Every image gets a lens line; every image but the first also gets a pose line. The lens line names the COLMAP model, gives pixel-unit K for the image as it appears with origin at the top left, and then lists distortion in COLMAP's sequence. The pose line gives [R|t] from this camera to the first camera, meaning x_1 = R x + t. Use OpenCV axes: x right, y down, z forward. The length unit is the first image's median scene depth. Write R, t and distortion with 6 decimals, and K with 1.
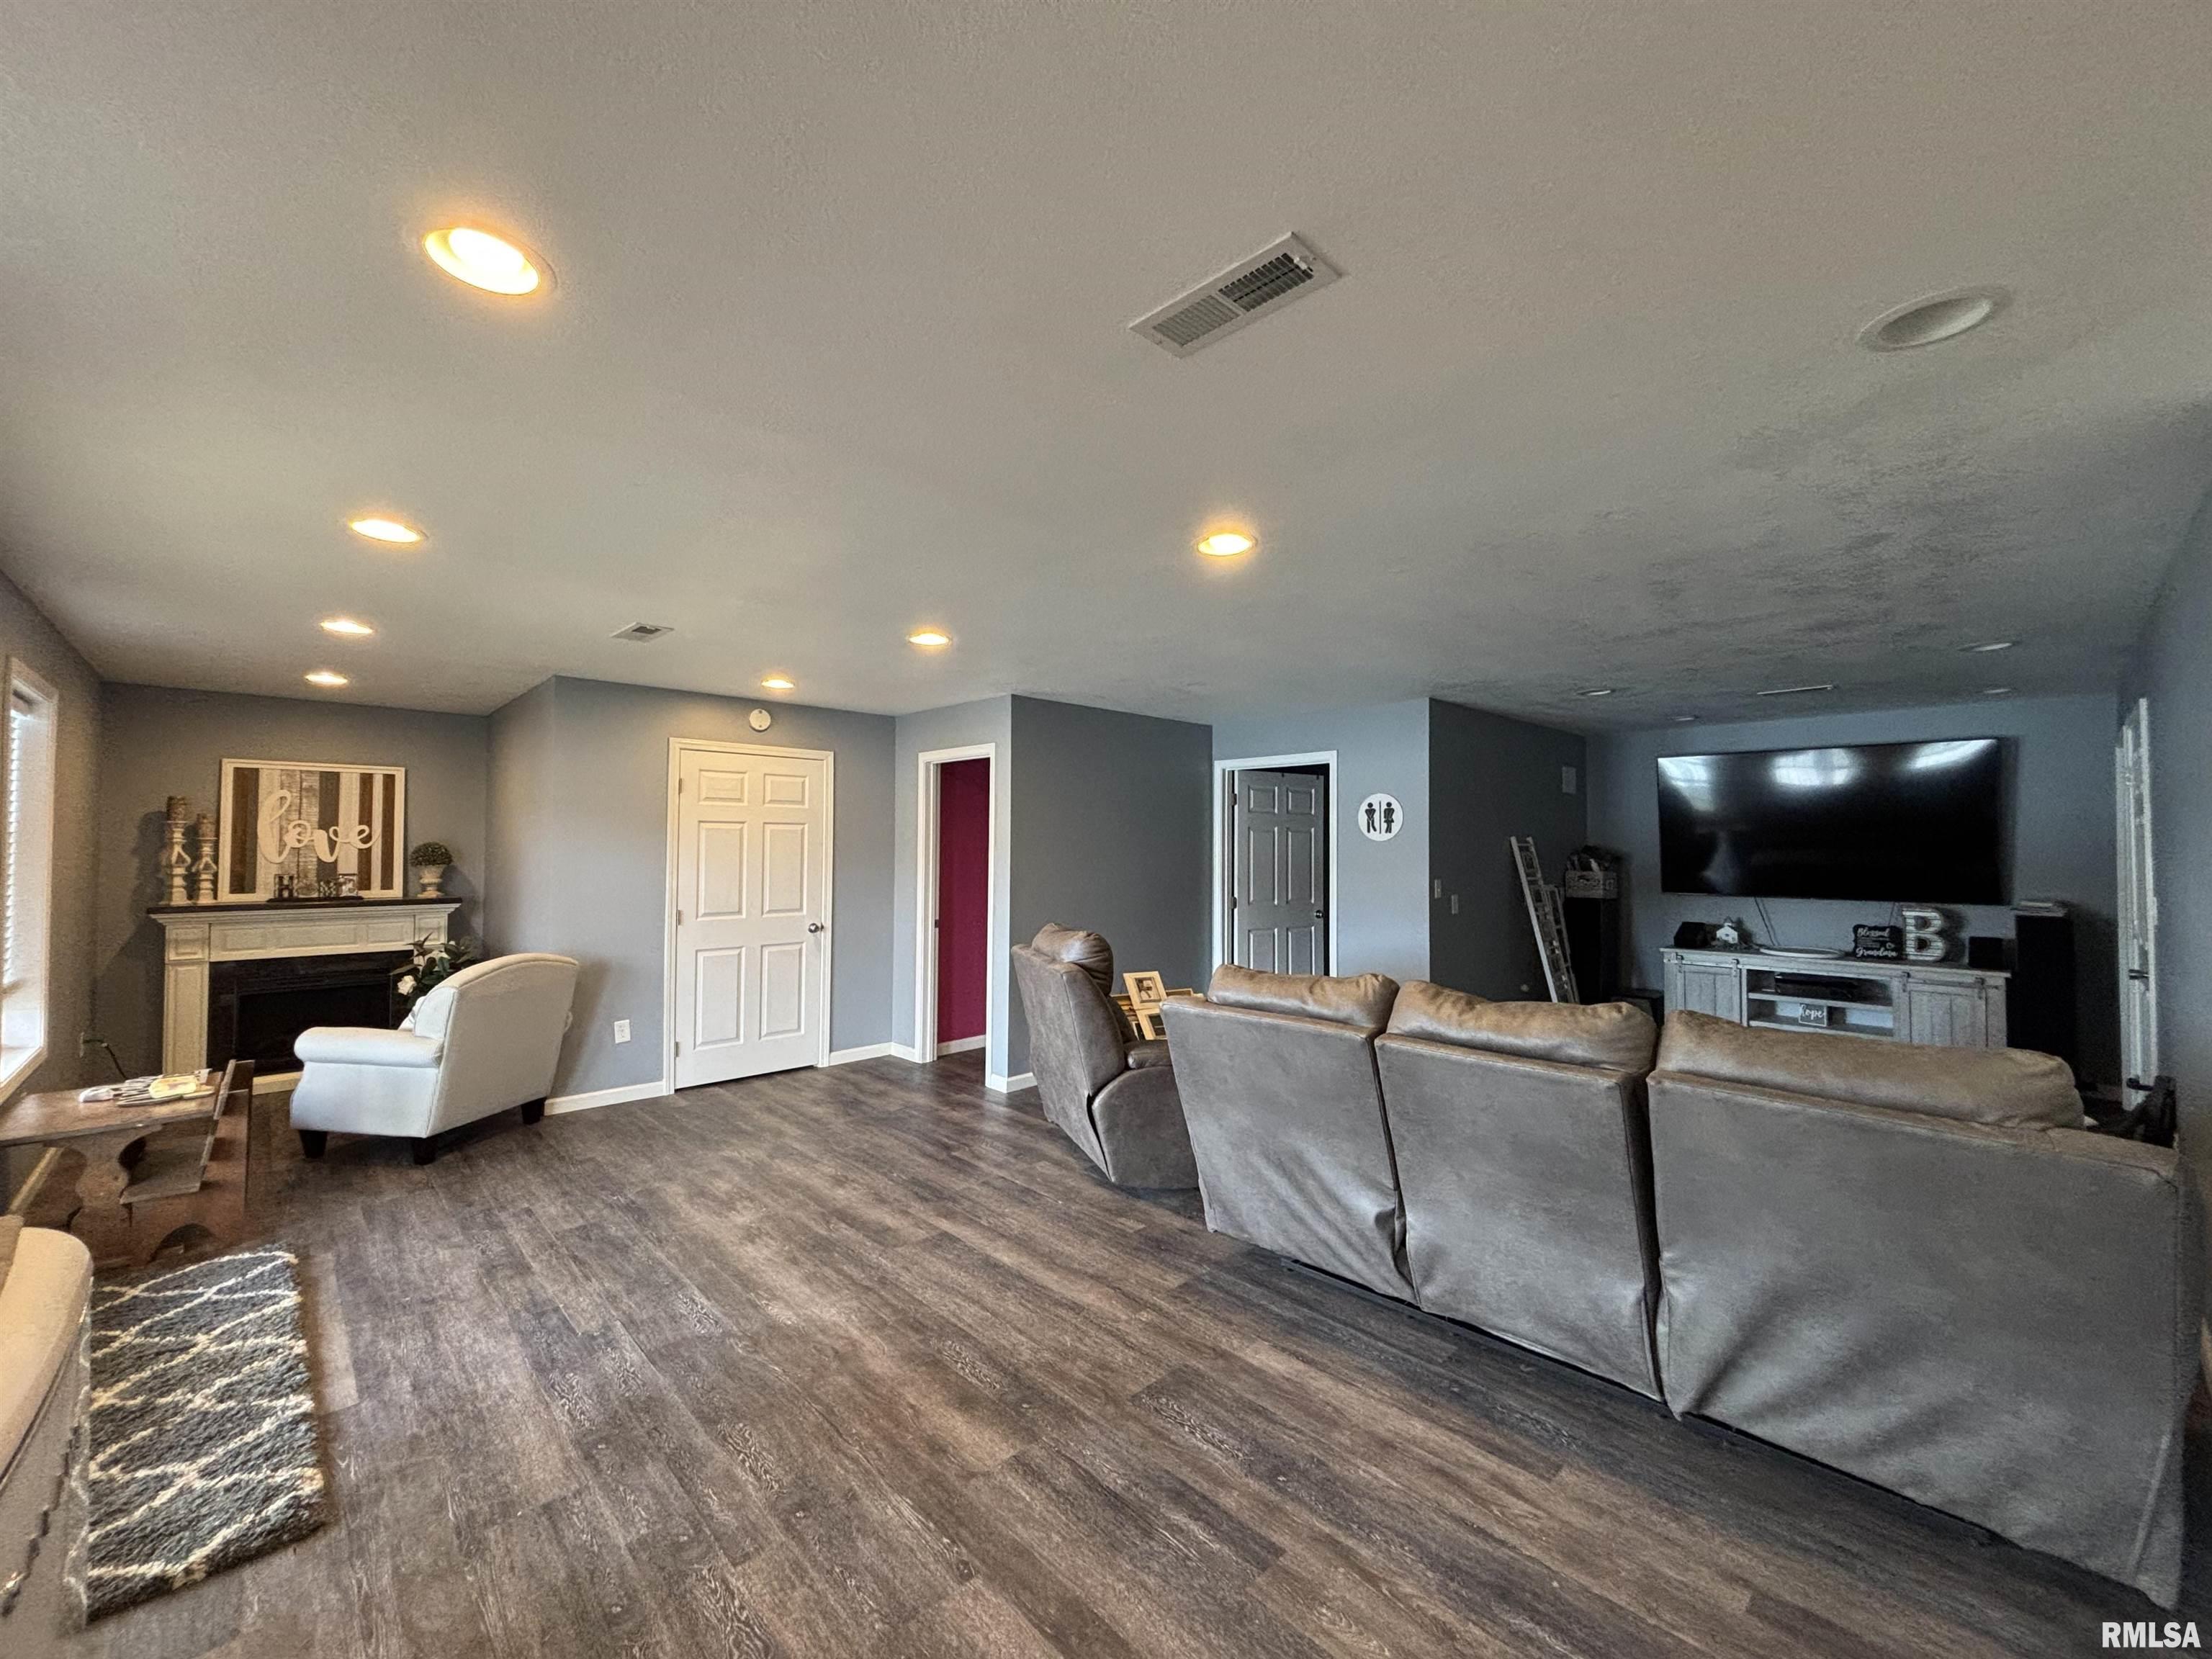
lens RADIAL K [[887.3, 0, 1101.7], [0, 887.3, 826.8], [0, 0, 1]] dist [-0.000100, 0.000540]
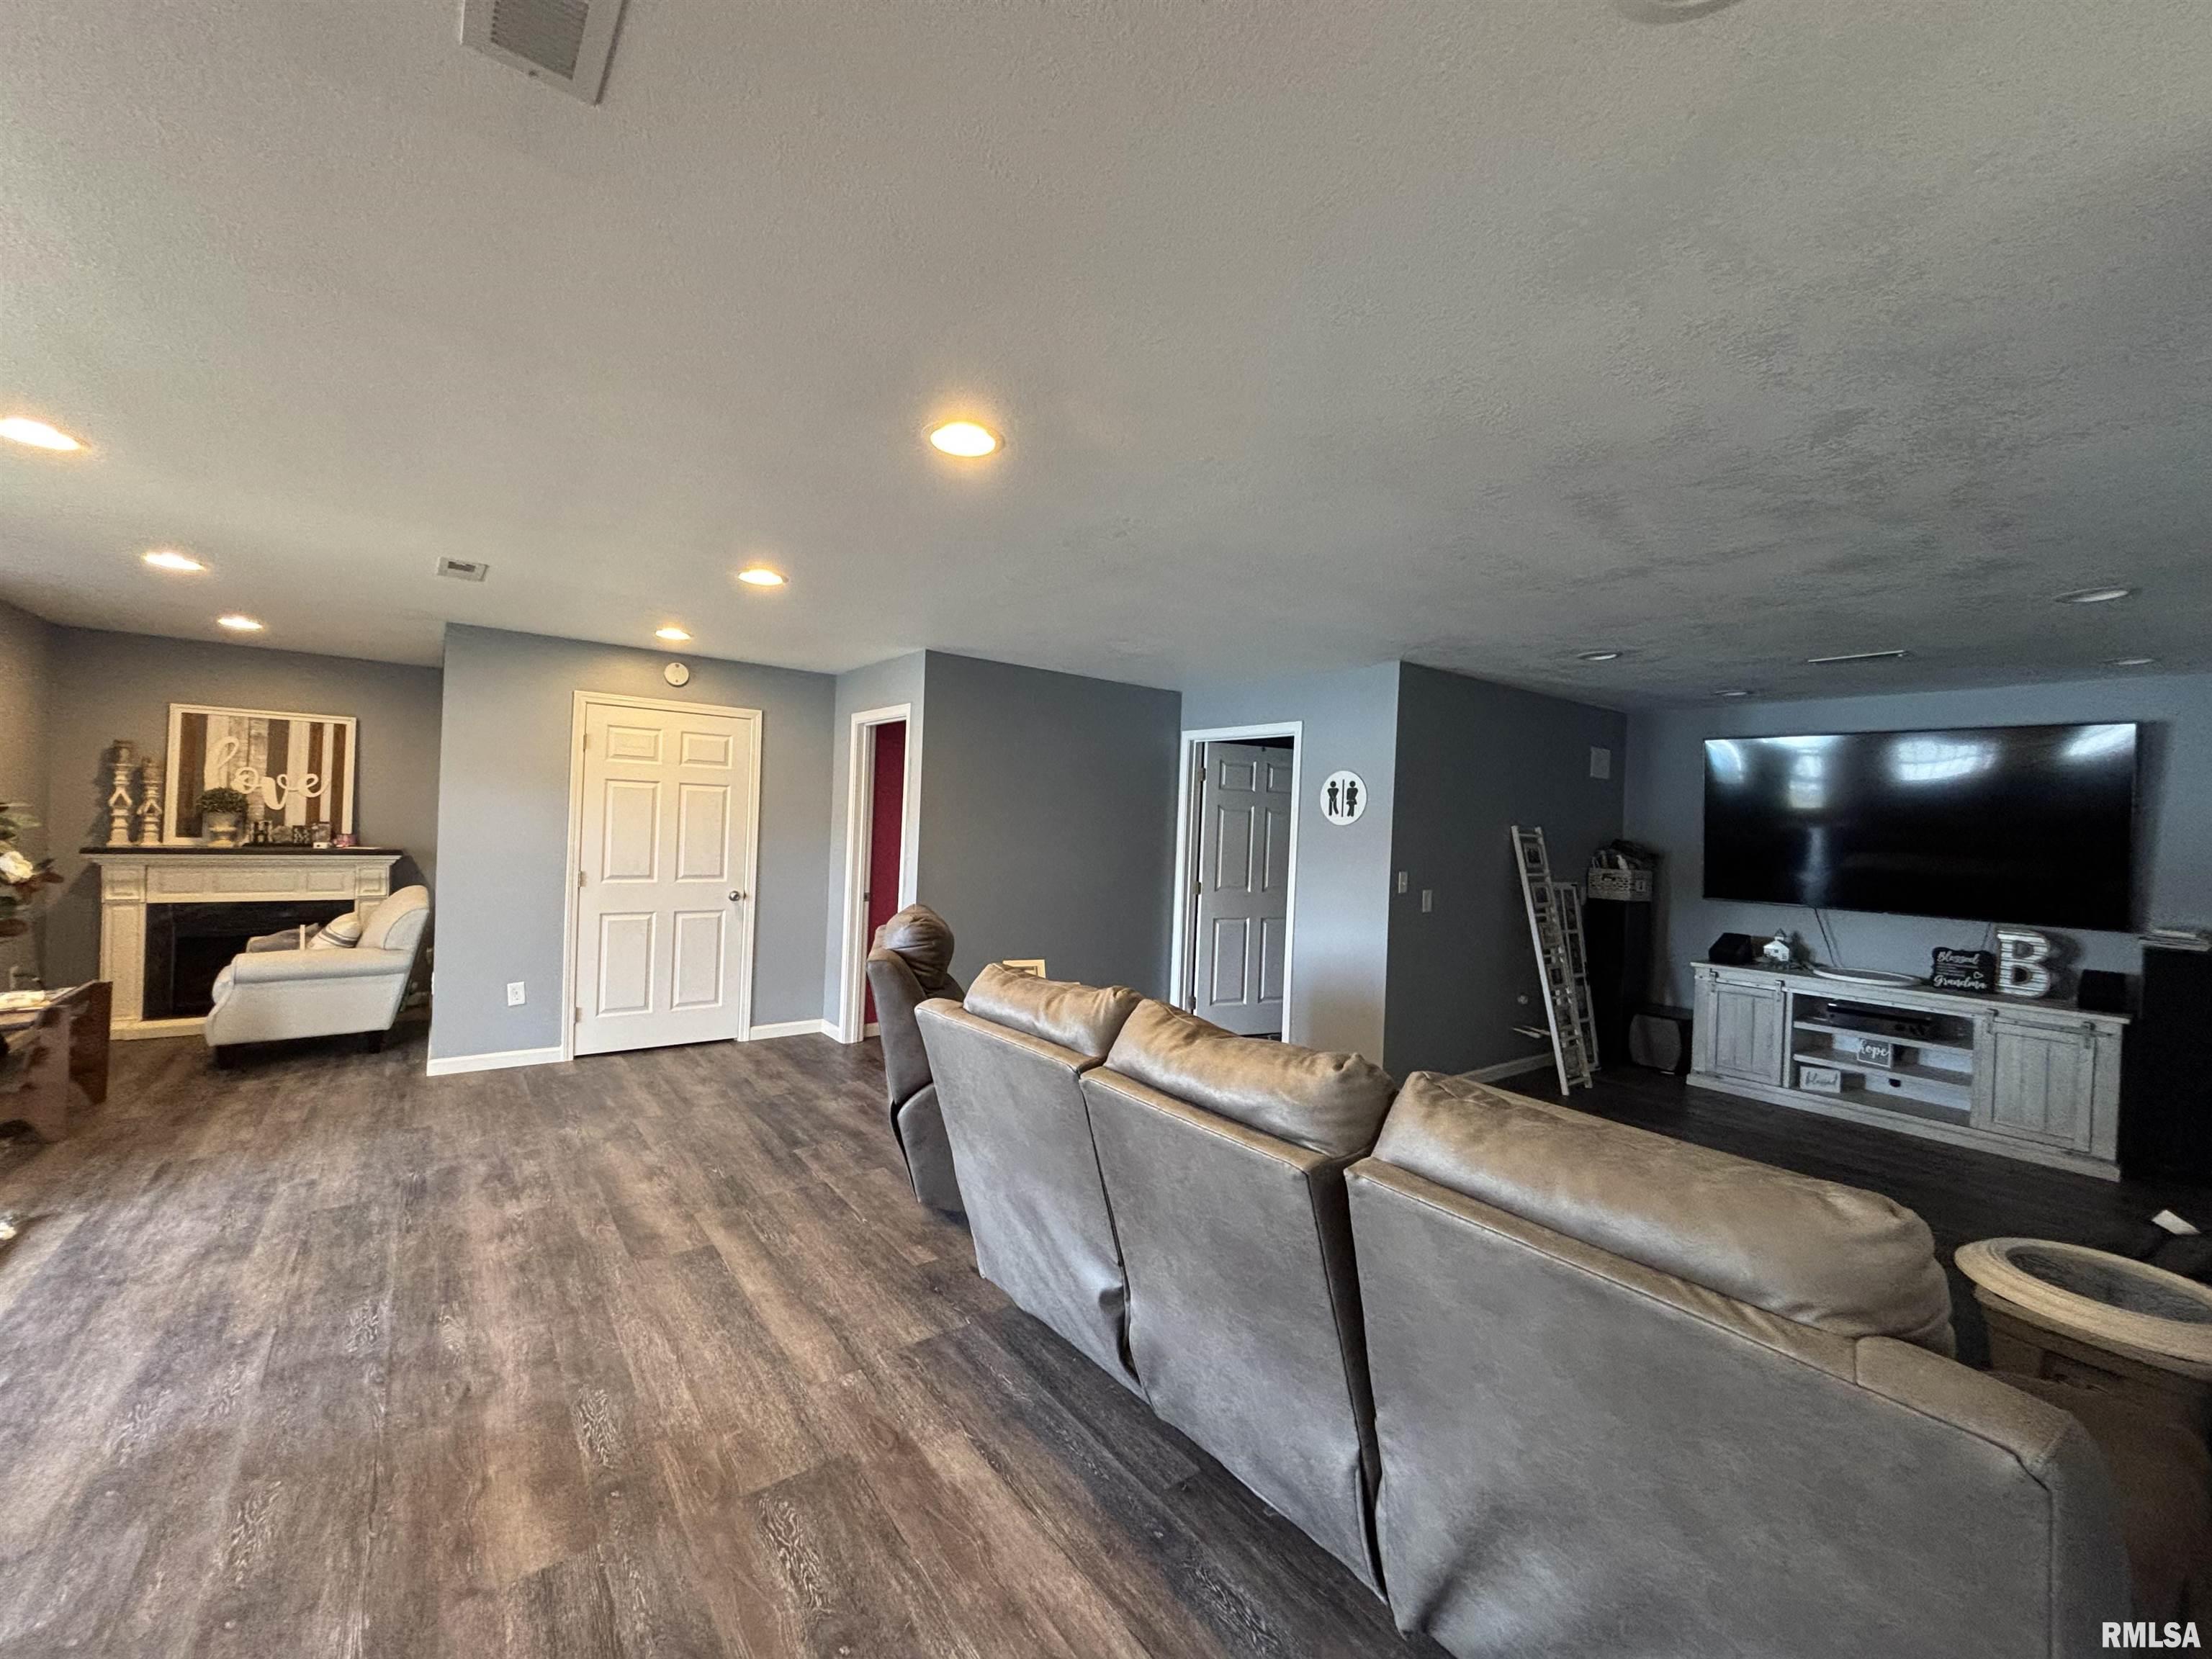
lens RADIAL K [[887.3, 0, 1100.8], [0, 887.3, 827.0], [0, 0, 1]] dist [-0.000100, 0.000540]
pose [[0.993286, 0.035379, -0.110140, 0.246693], [-0.032389, 0.999060, 0.028817, 0.000484], [0.111056, -0.025056, 0.993498, 0.146824]]
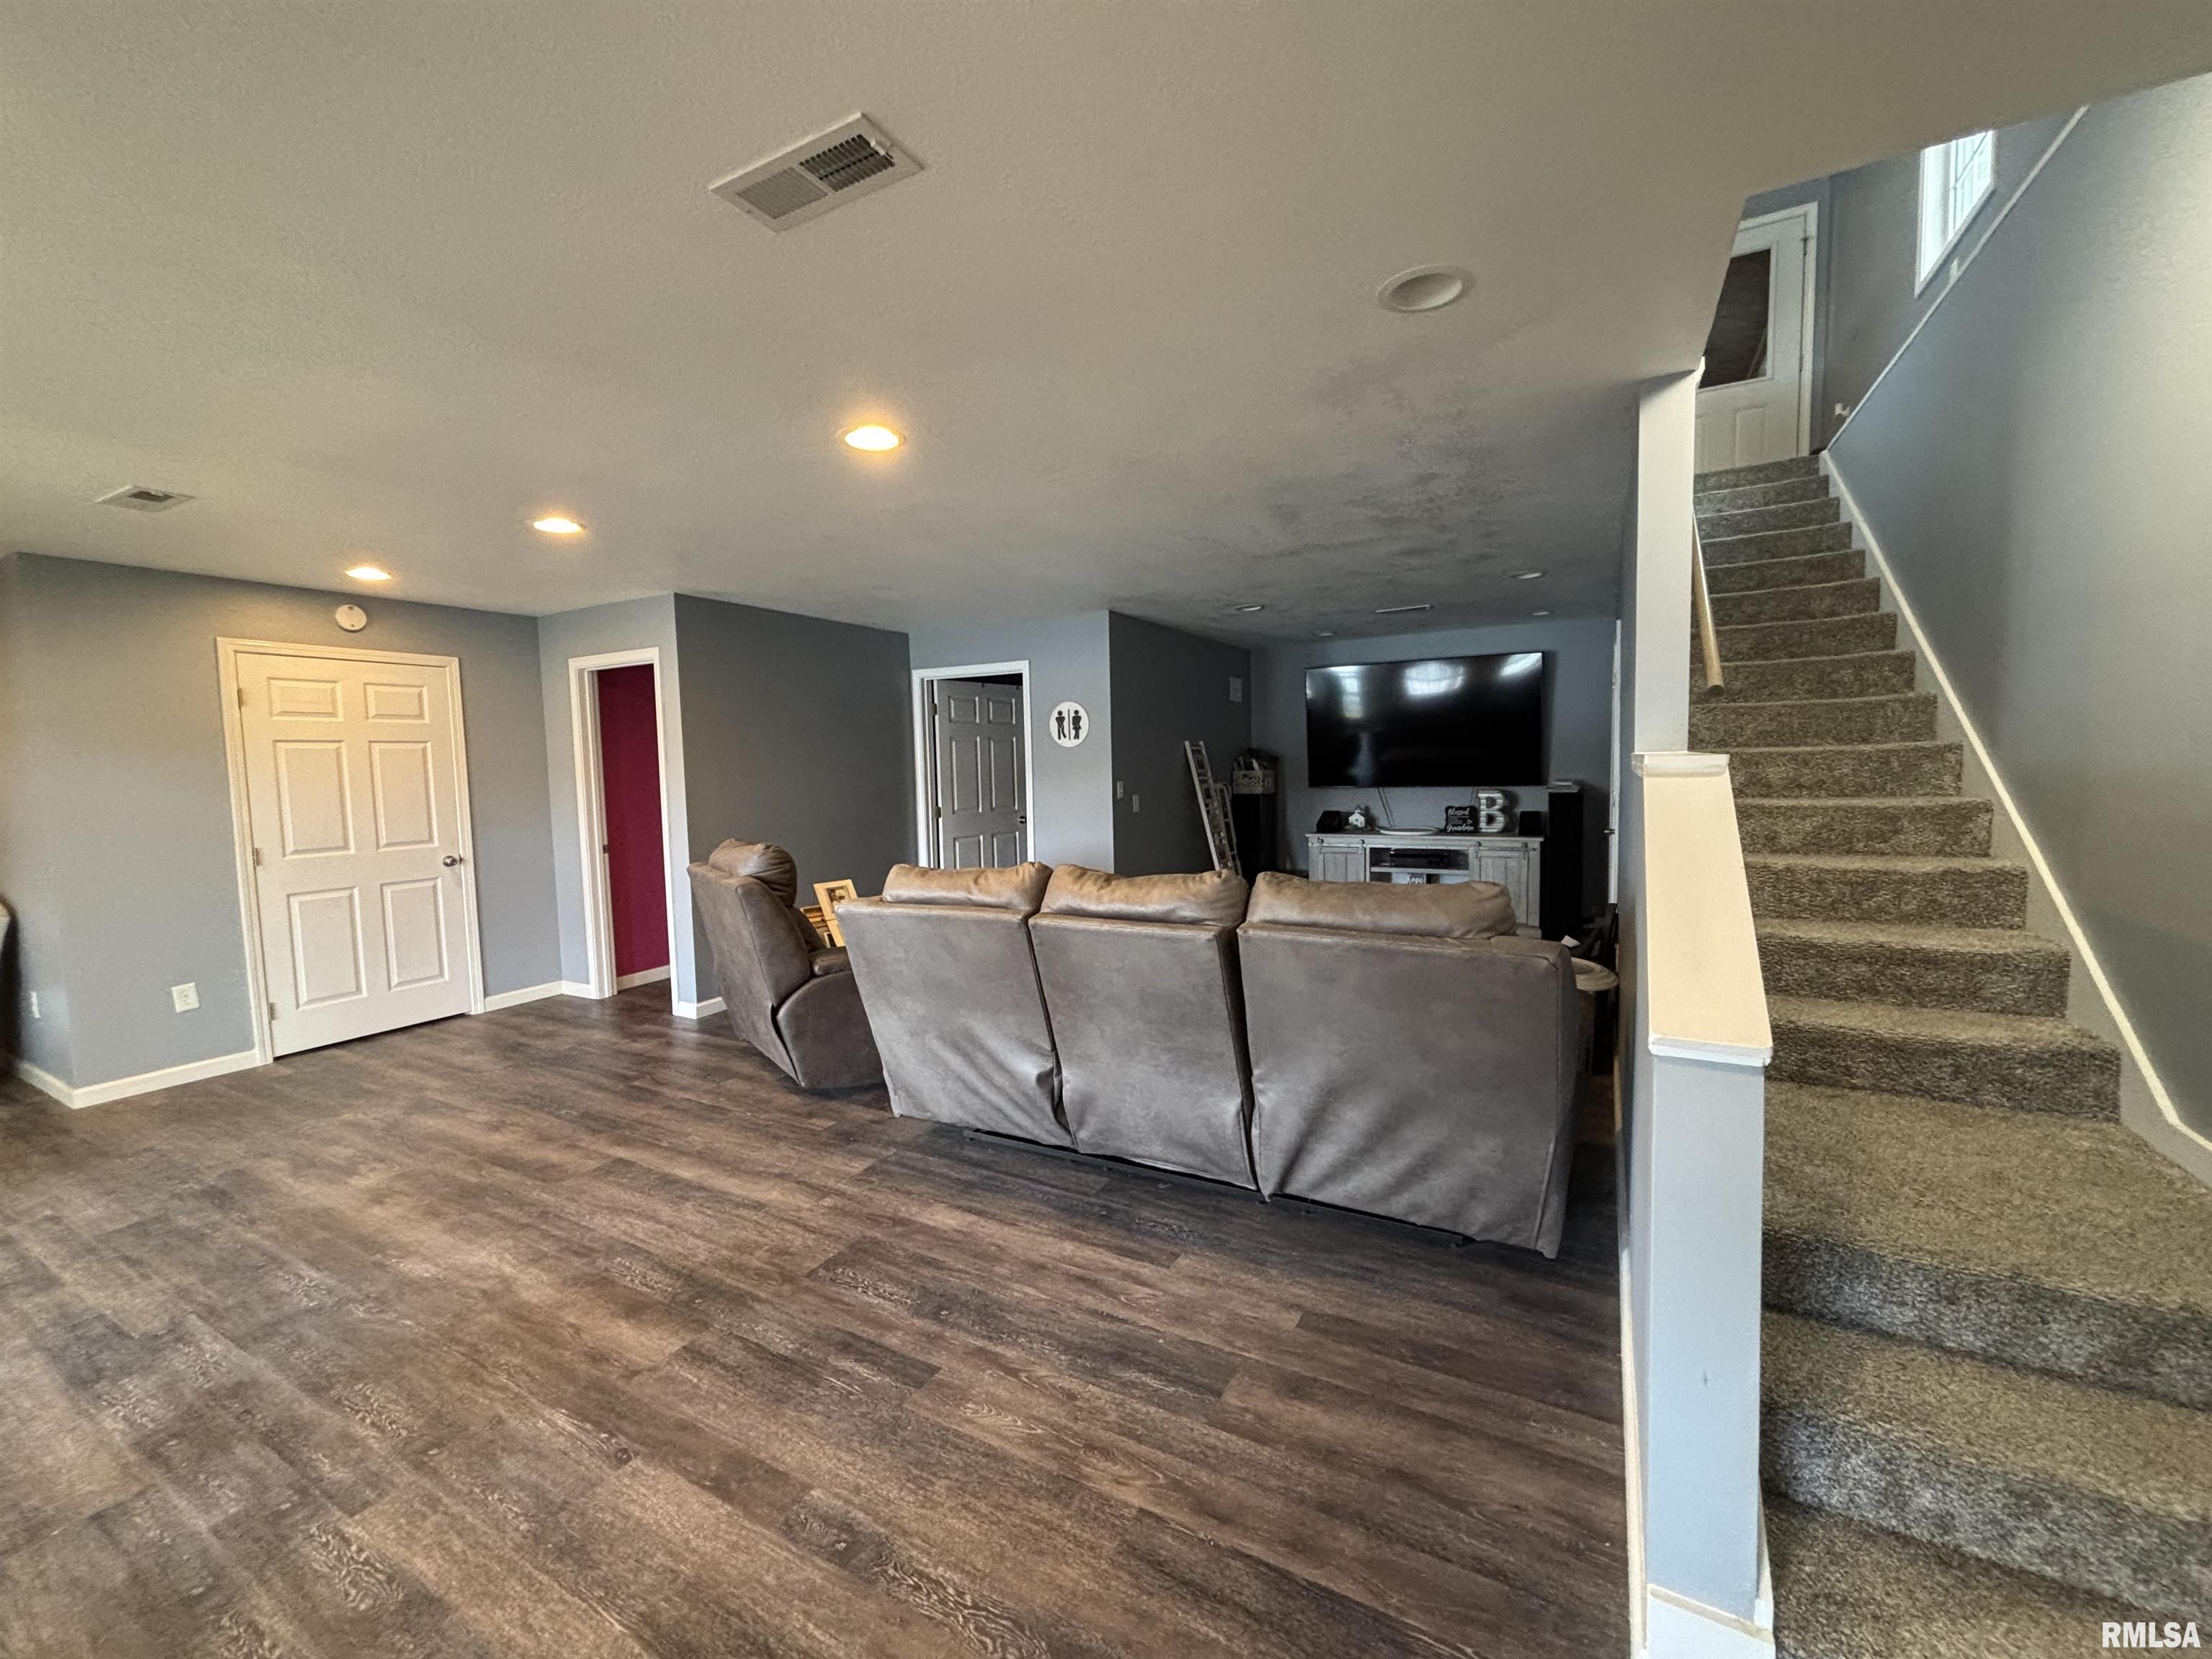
lens RADIAL K [[887.3, 0, 1099.3], [0, 887.3, 824.4], [0, 0, 1]] dist [-0.000100, 0.000540]
pose [[0.954500, -0.048658, 0.294214, 0.046756], [0.021437, 0.995242, 0.095050, 0.012666], [-0.297439, -0.084418, 0.951001, -0.032961]]
